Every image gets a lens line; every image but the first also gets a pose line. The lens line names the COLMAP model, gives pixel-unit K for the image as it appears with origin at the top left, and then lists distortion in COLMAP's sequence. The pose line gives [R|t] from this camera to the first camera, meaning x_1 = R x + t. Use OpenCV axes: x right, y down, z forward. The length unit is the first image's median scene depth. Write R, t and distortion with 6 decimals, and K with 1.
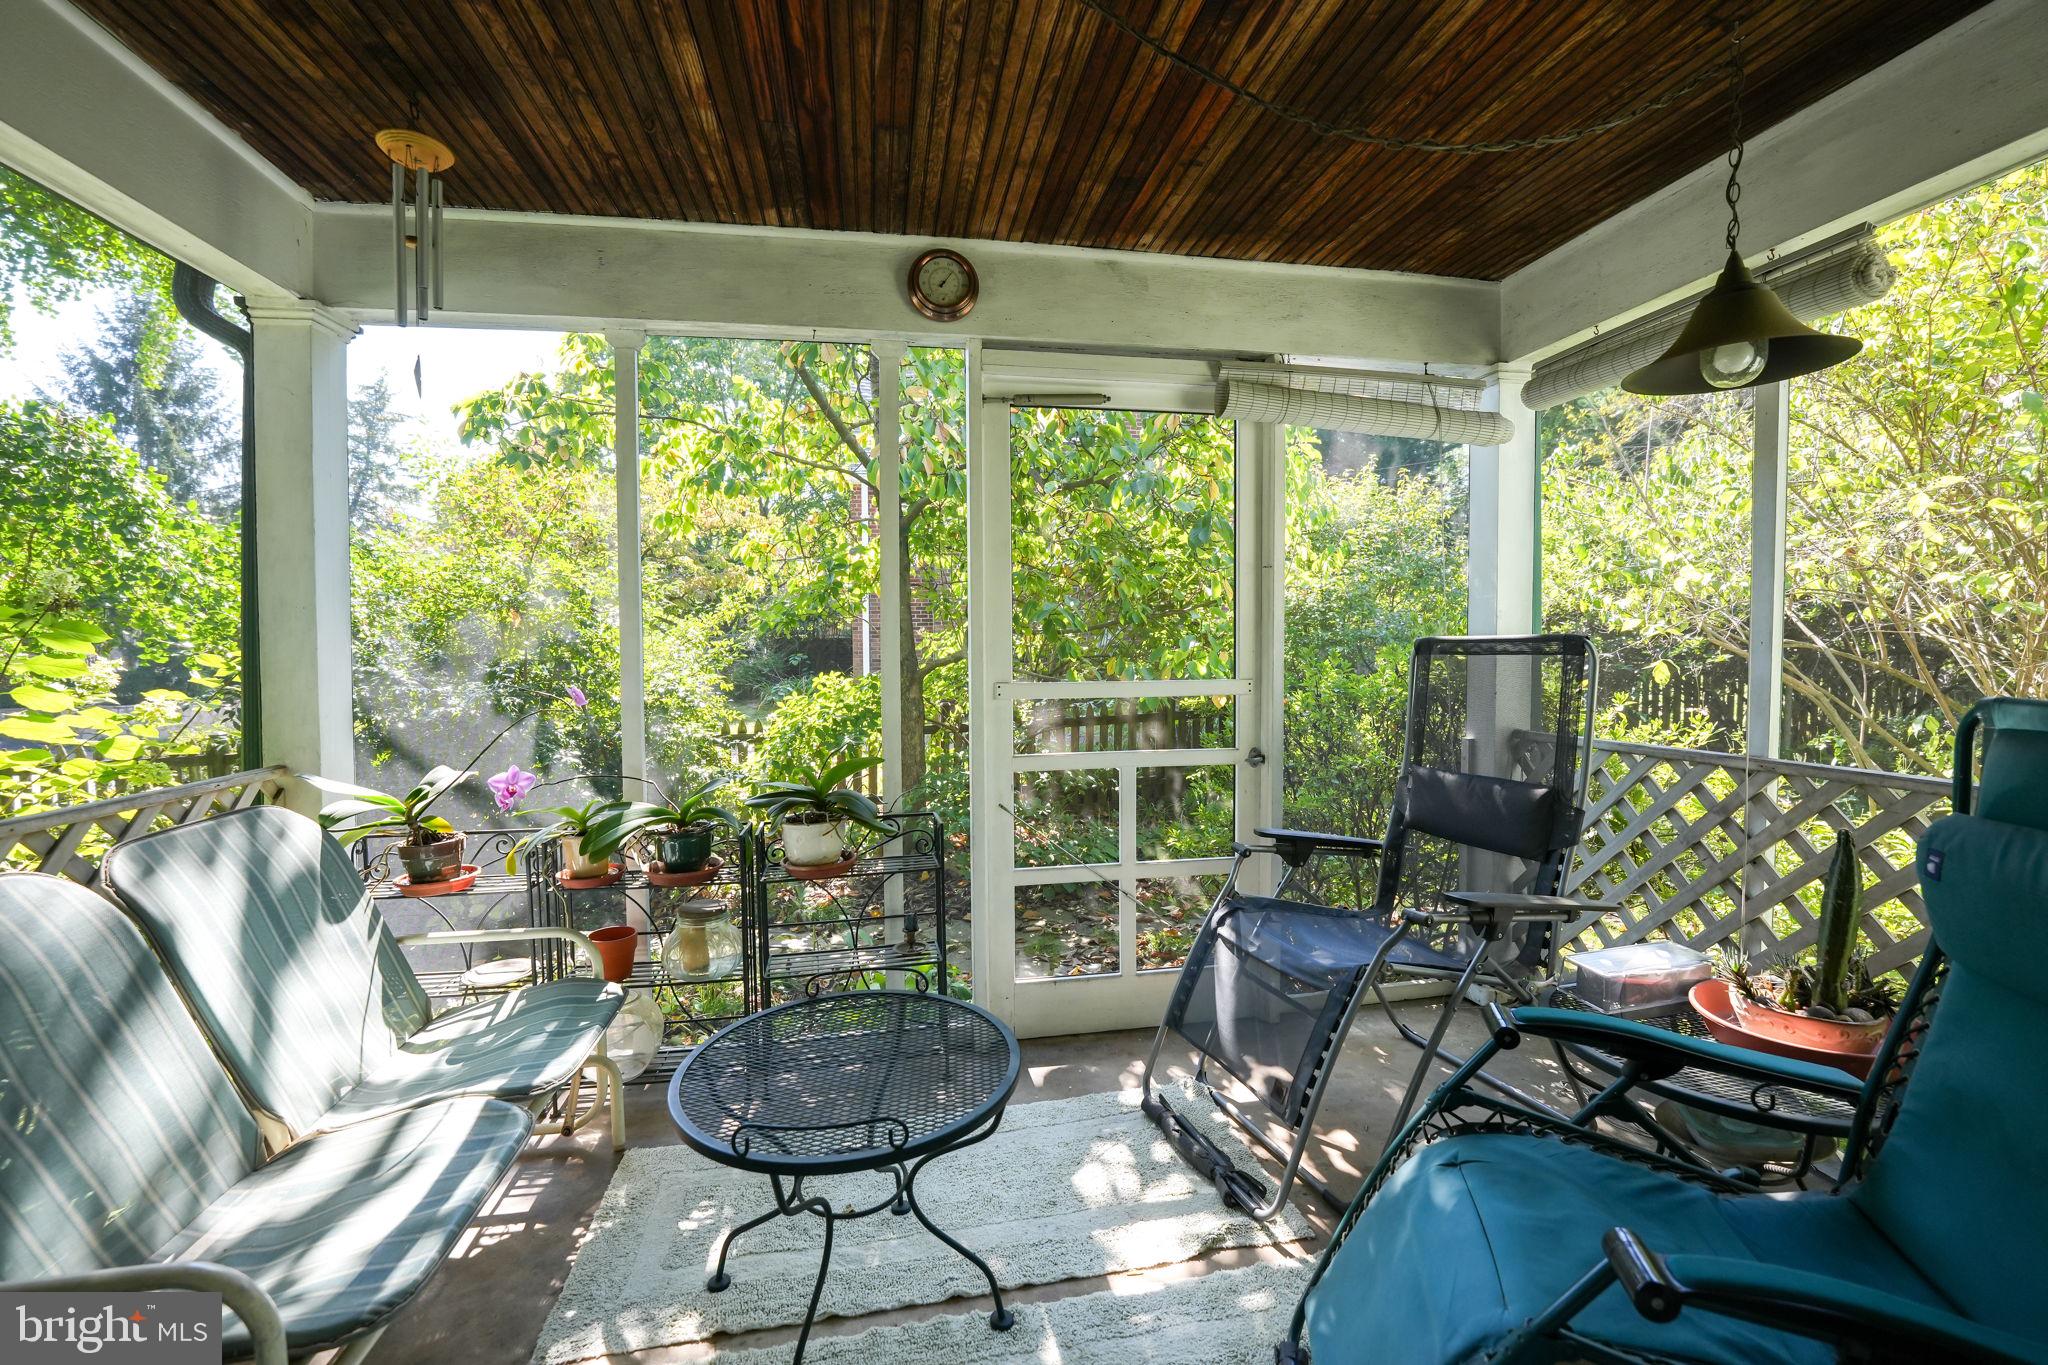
lens RADIAL K [[843.6, 0, 1023.9], [0, 843.6, 674.5], [0, 0, 1]] dist [-0.012645, 0.000312]
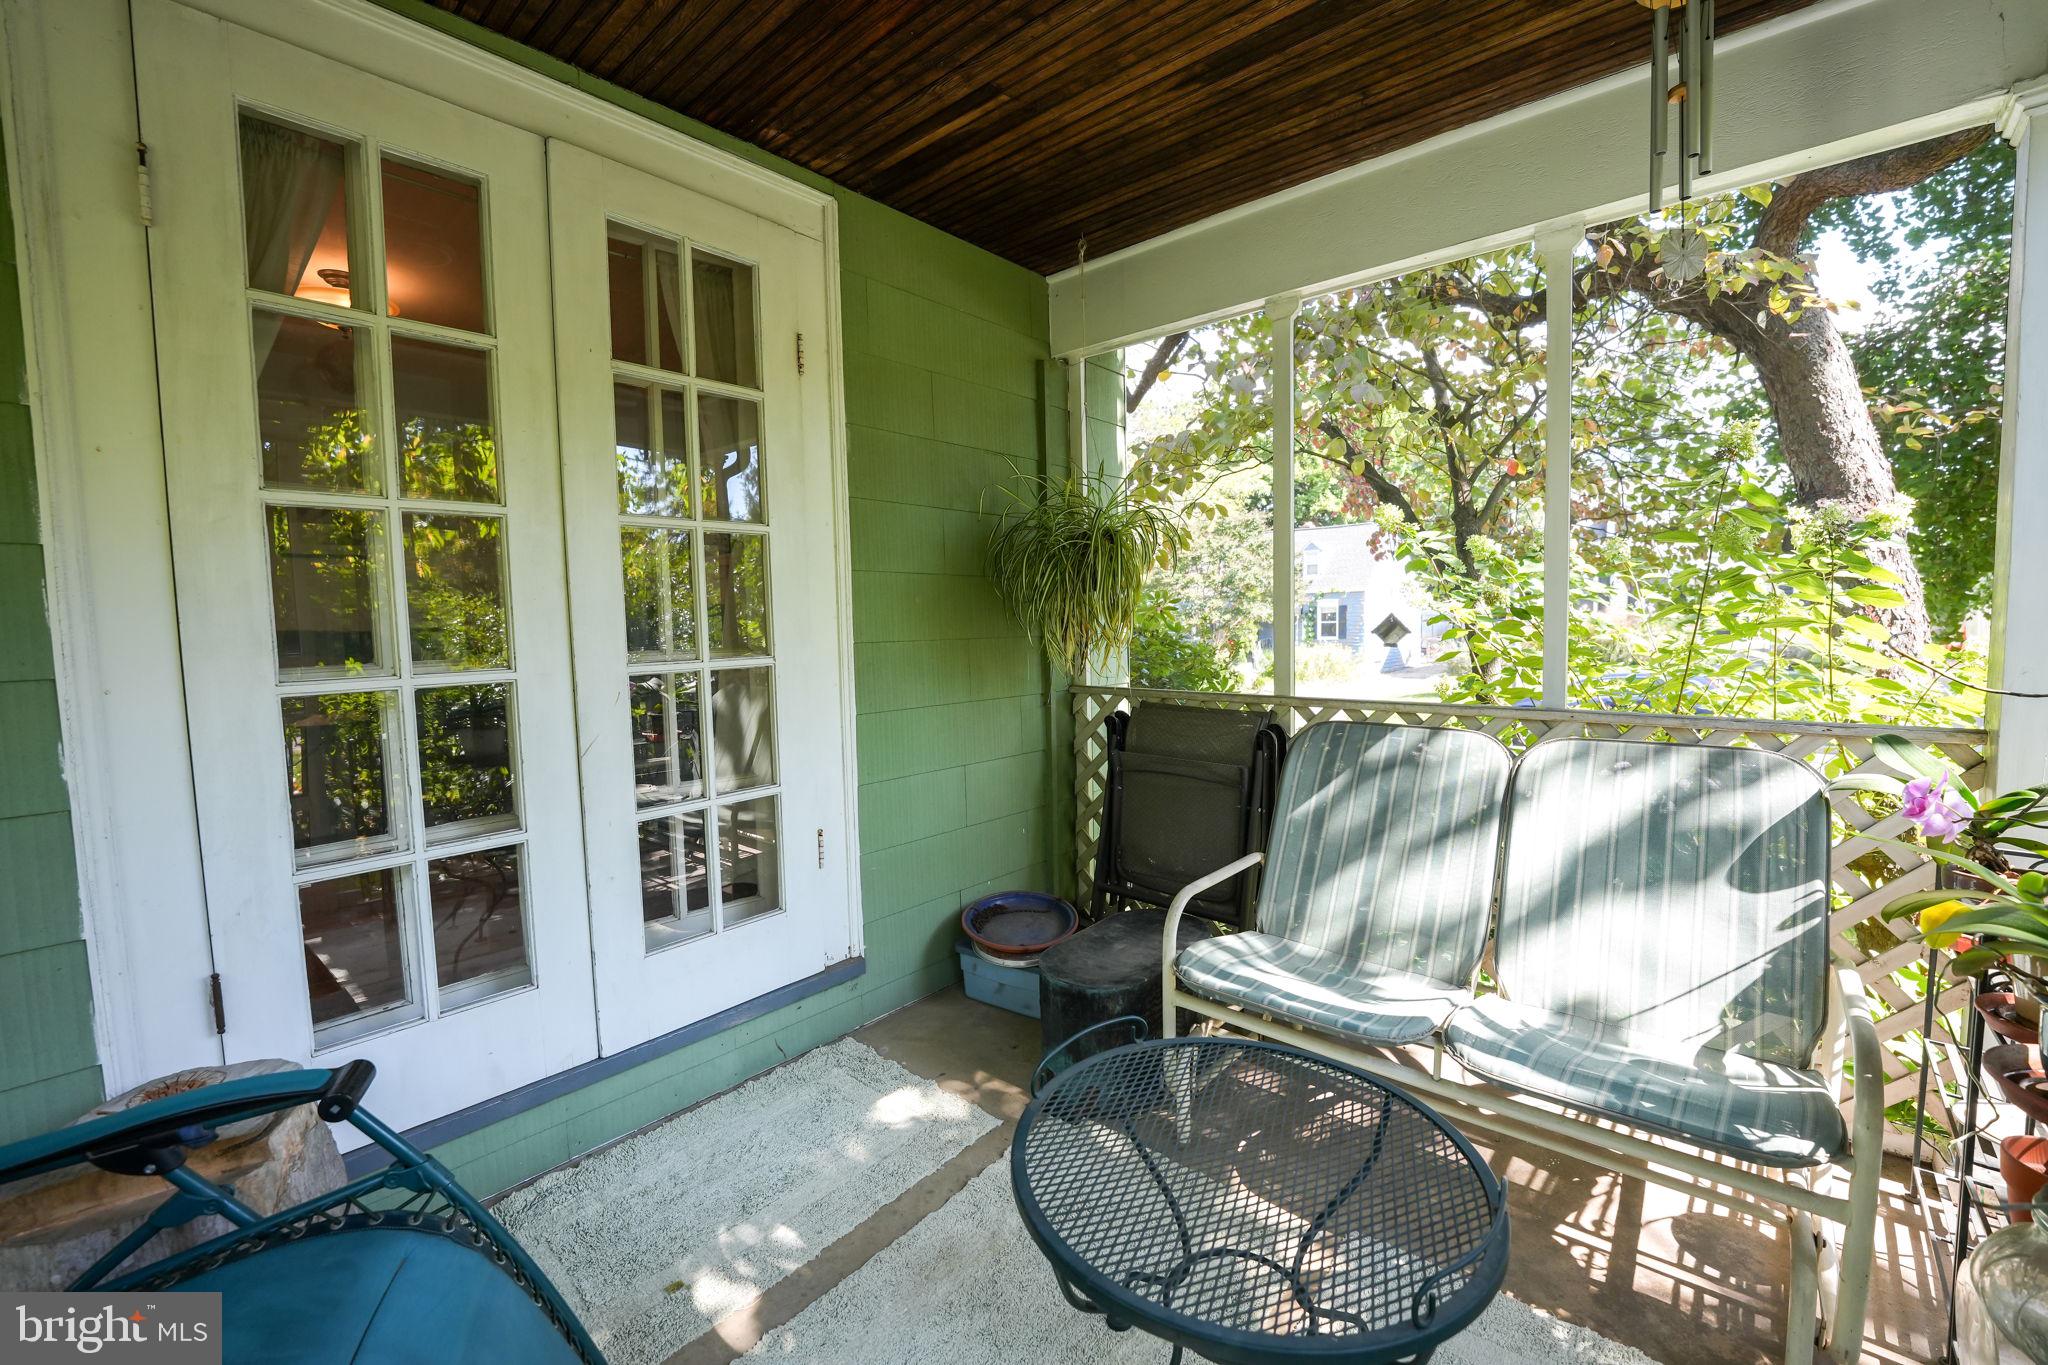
lens RADIAL K [[843.6, 0, 1027.3], [0, 843.6, 673.5], [0, 0, 1]] dist [-0.012645, 0.000312]
pose [[-0.779048, 0.069238, -0.623130, 0.313797], [0.008084, 0.994910, 0.100440, -0.027774], [0.626913, 0.073210, -0.775642, 1.223052]]
